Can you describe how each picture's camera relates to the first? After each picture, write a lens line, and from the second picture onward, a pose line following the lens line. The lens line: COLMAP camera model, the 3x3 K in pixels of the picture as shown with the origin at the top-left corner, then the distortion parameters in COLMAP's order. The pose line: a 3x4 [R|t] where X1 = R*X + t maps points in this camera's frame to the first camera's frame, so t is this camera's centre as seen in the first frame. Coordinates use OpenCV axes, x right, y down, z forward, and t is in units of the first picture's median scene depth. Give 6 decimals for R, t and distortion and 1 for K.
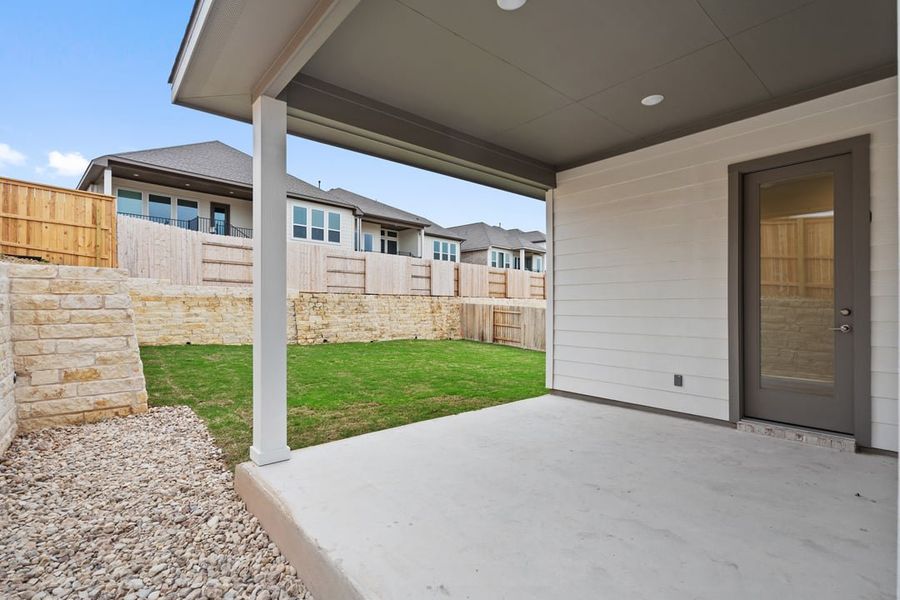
lens RADIAL K [[421.4, 0, 443.4], [0, 421.4, 304.8], [0, 0, 1]] dist [-0.001980, 0.003423]
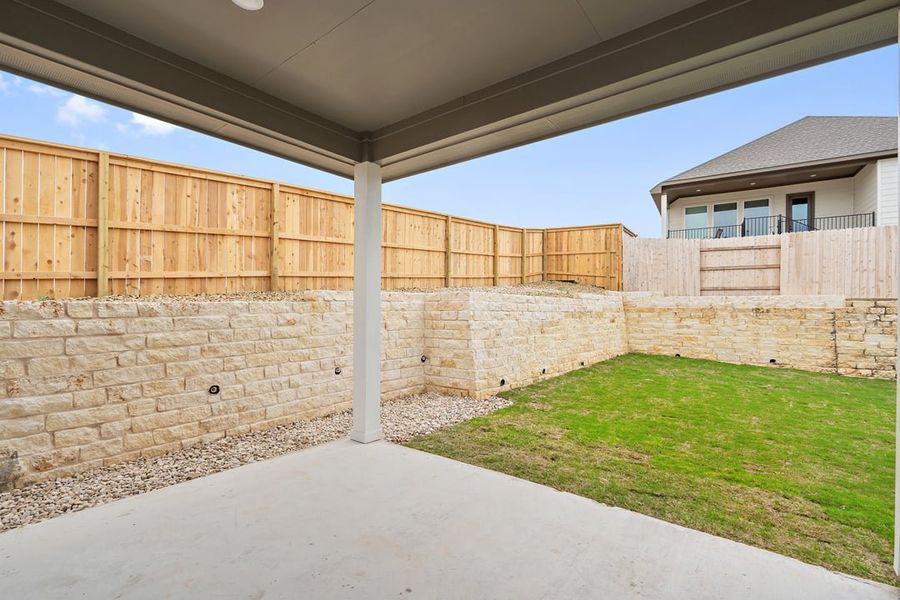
lens RADIAL K [[421.4, 0, 444.4], [0, 421.4, 308.1], [0, 0, 1]] dist [-0.001980, 0.003423]
pose [[0.196959, -0.007128, -0.980386, 0.244877], [-0.004609, 0.999956, -0.008196, -0.008073], [0.980401, 0.006133, 0.196917, 0.261263]]
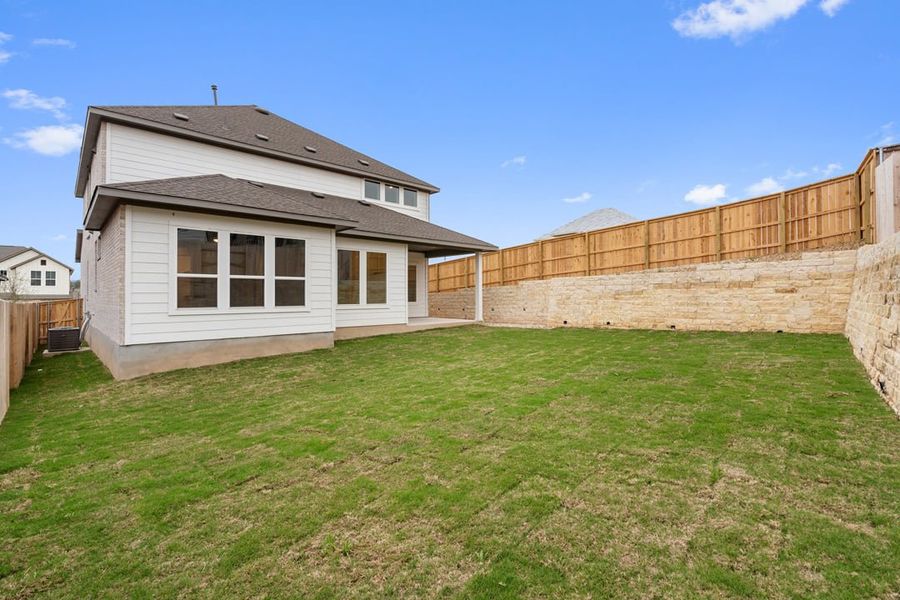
lens RADIAL K [[421.4, 0, 446.1], [0, 421.4, 290.8], [0, 0, 1]] dist [-0.001980, 0.003423]
pose [[-0.997987, 0.007302, -0.062995, 0.100135], [0.008261, 0.999854, -0.014976, 0.016122], [0.062876, -0.015466, -0.997901, 1.489288]]
